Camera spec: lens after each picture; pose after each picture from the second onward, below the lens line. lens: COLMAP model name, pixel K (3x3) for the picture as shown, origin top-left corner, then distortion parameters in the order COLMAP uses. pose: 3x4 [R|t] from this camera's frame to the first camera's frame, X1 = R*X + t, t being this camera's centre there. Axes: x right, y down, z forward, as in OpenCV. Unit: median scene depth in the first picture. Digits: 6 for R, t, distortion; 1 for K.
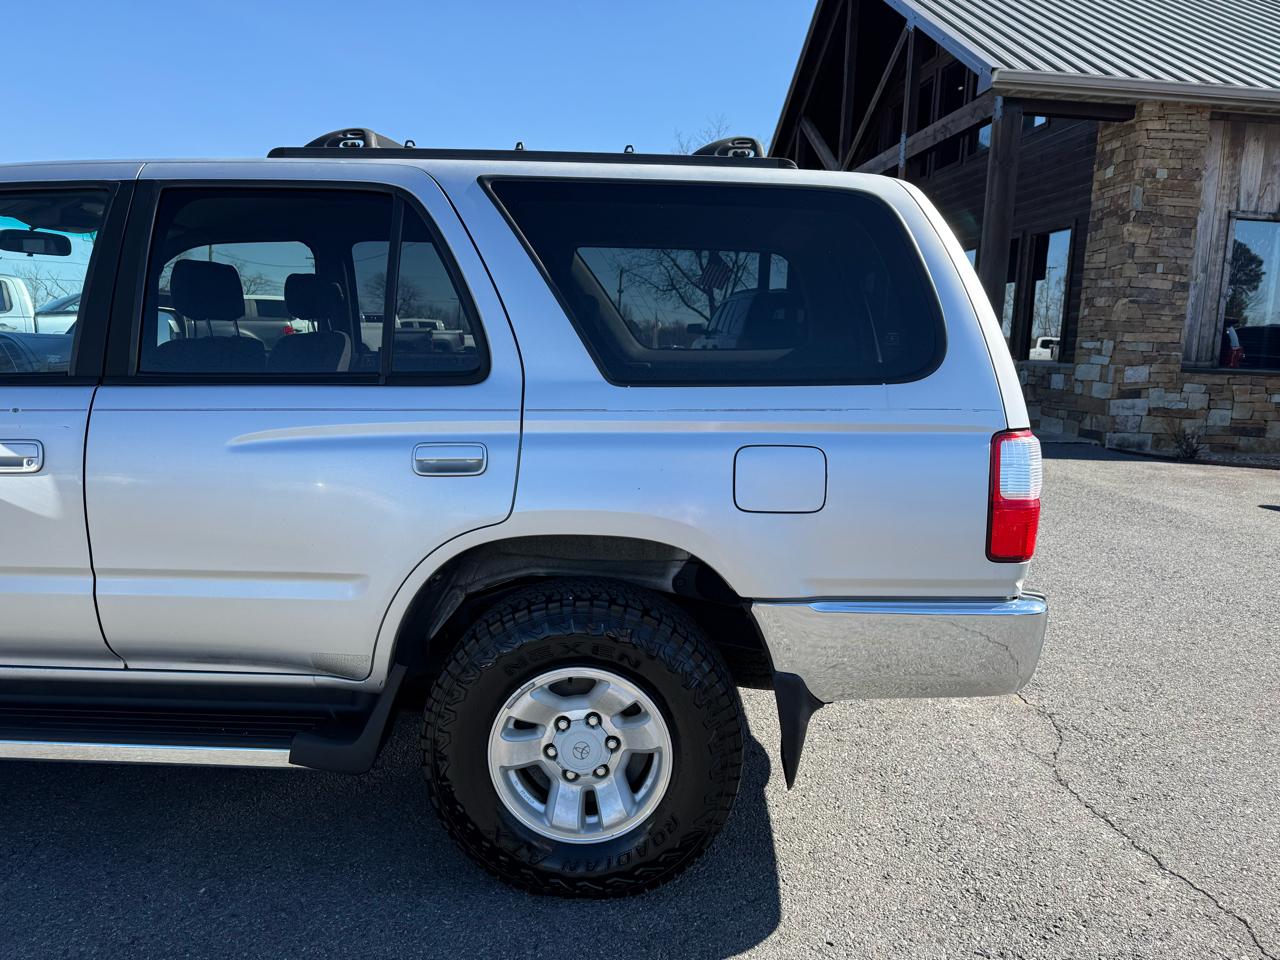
lens RADIAL K [[917.7, 0, 653.2], [0, 917.7, 460.2], [0, 0, 1]] dist [0.056967, -0.075367]
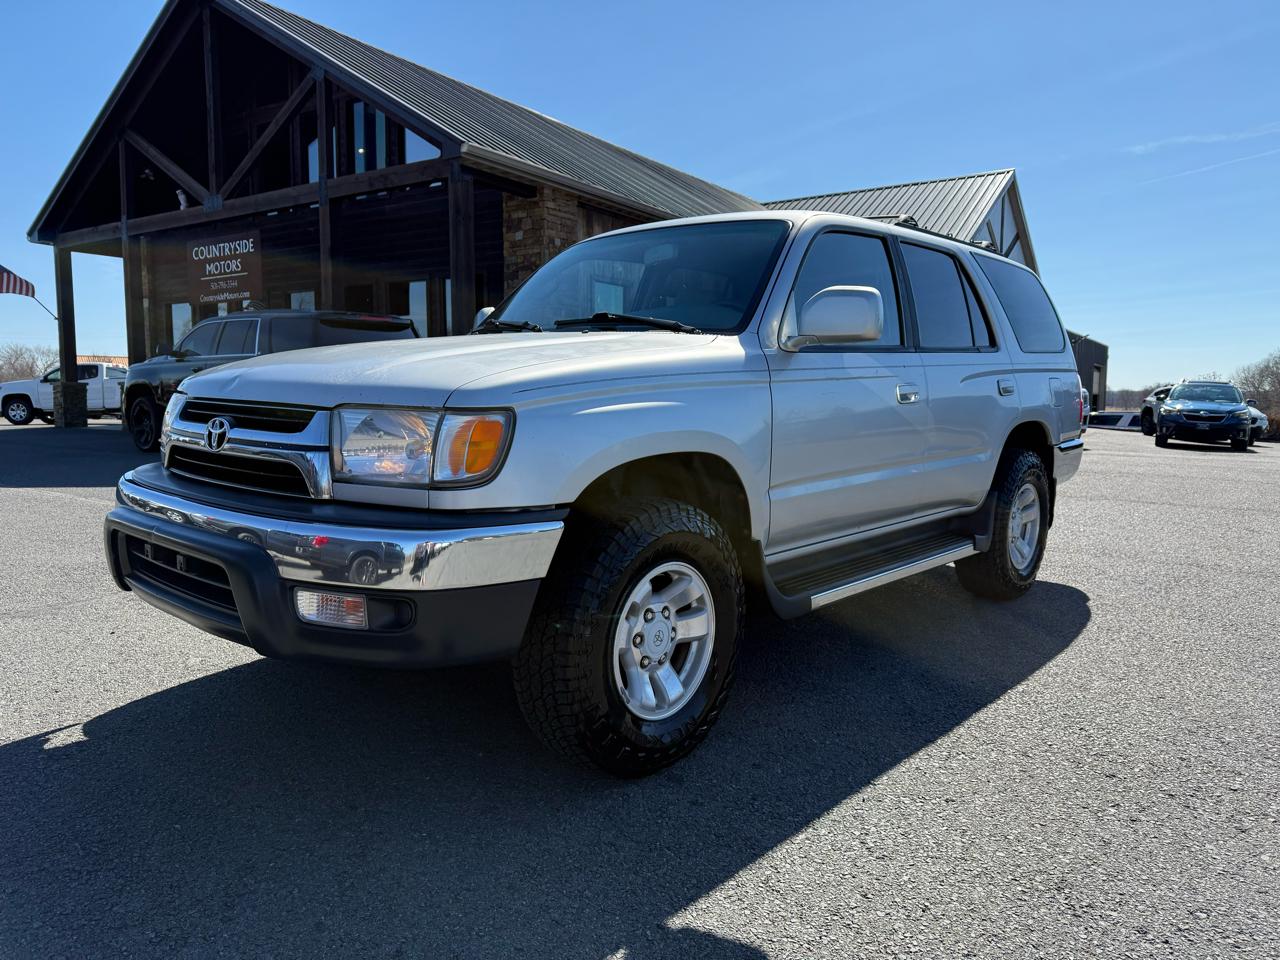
lens RADIAL K [[917.7, 0, 674.1], [0, 917.7, 470.7], [0, 0, 1]] dist [0.056967, -0.075367]
pose [[0.613491, -0.092996, 0.784207, -0.455450], [0.117630, 0.992725, 0.025700, 0.008454], [-0.780892, 0.076480, 0.619967, 0.063770]]
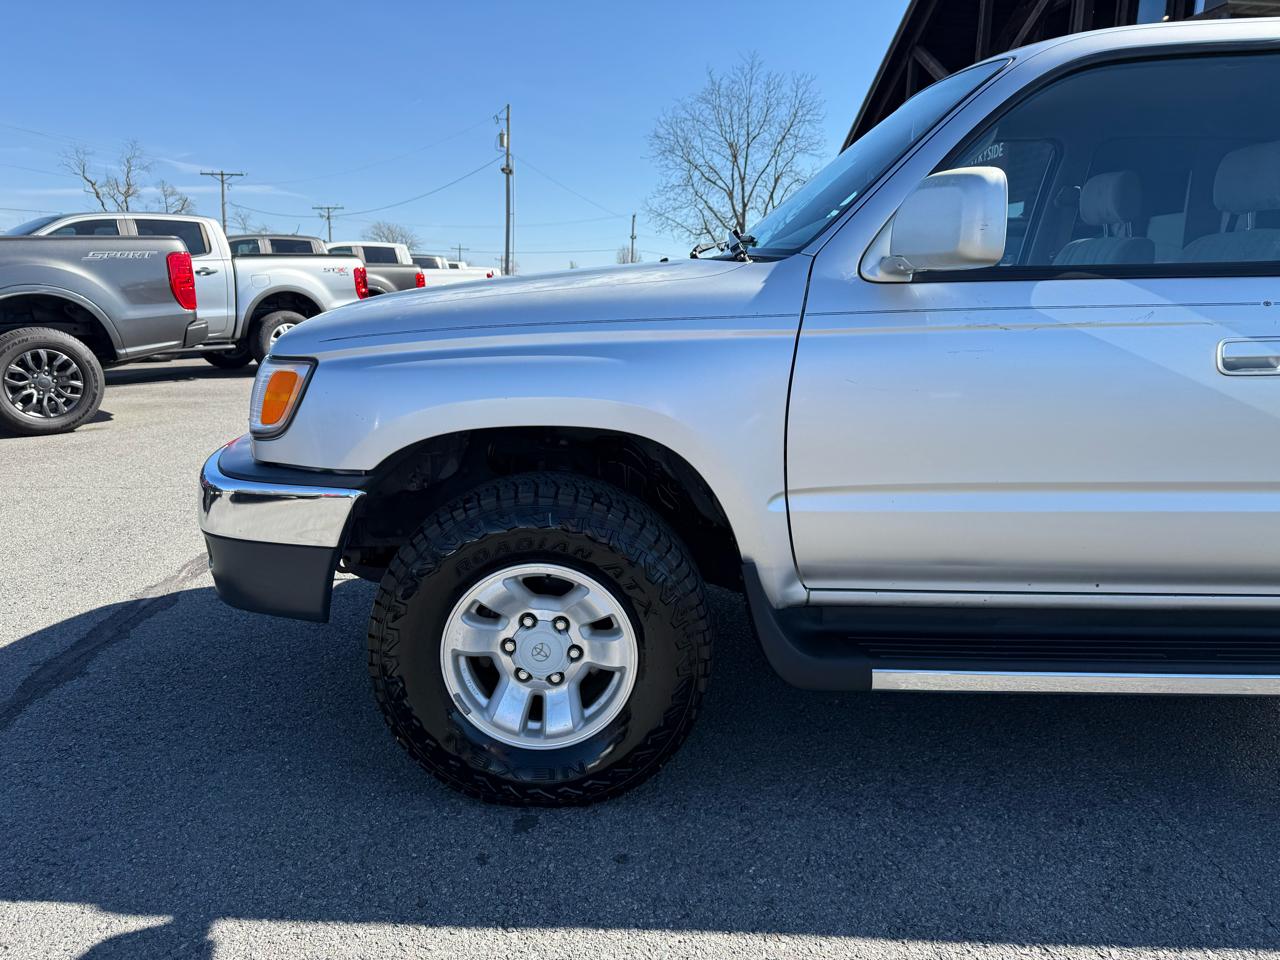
lens RADIAL K [[917.7, 0, 637.9], [0, 917.7, 460.7], [0, 0, 1]] dist [0.056967, -0.075367]
pose [[0.999849, -0.017047, 0.003323, -0.254778], [0.016838, 0.998333, 0.055215, 0.006912], [-0.004258, -0.055151, 0.998469, 0.027708]]
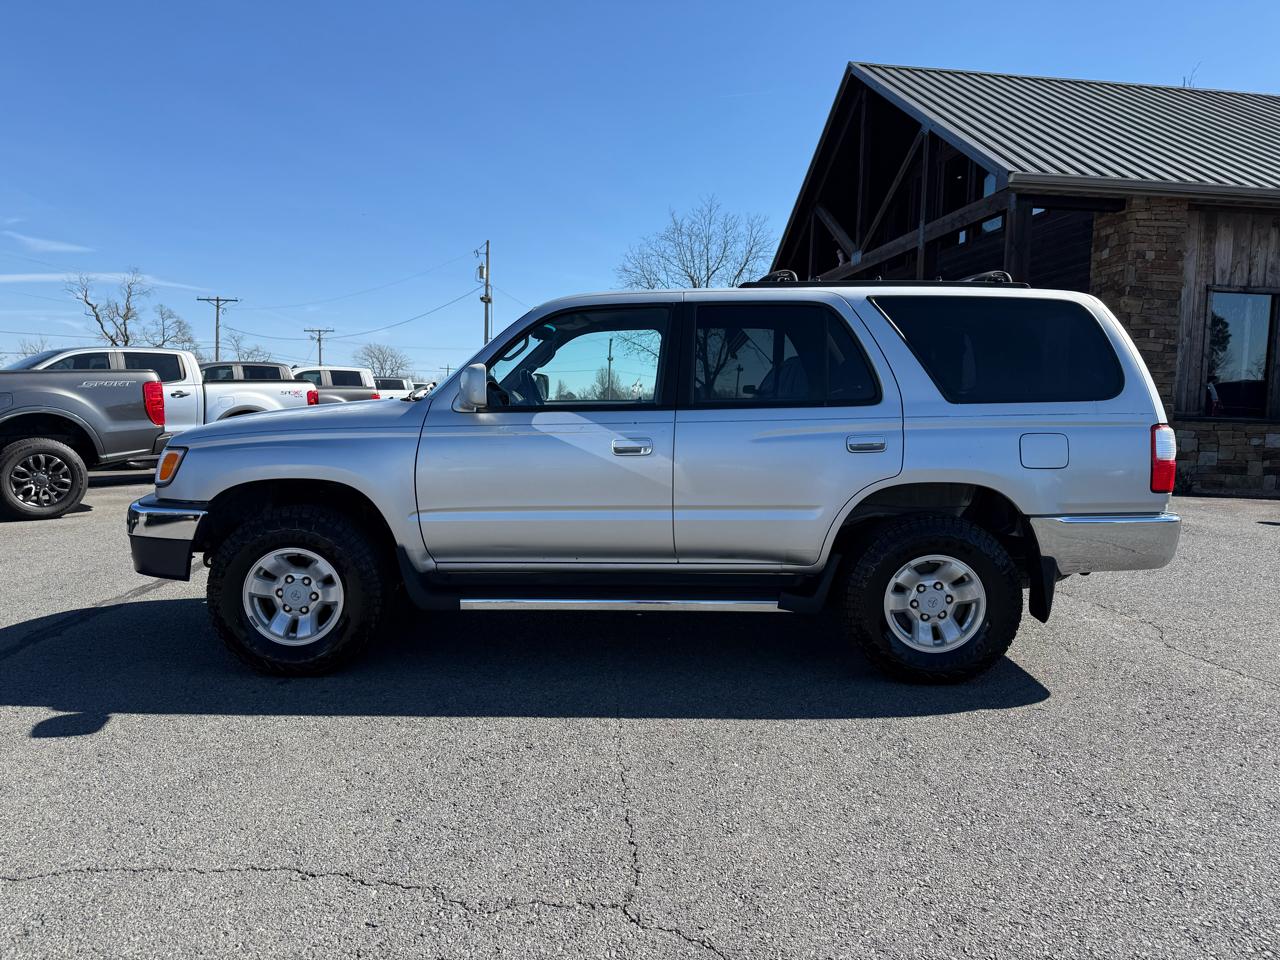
lens RADIAL K [[917.7, 0, 647.8], [0, 917.7, 469.8], [0, 0, 1]] dist [0.056967, -0.075367]
pose [[0.999607, -0.014330, 0.024109, -0.138511], [0.015773, 0.998025, -0.060806, 0.031042], [-0.023190, 0.061162, 0.997858, -0.169348]]
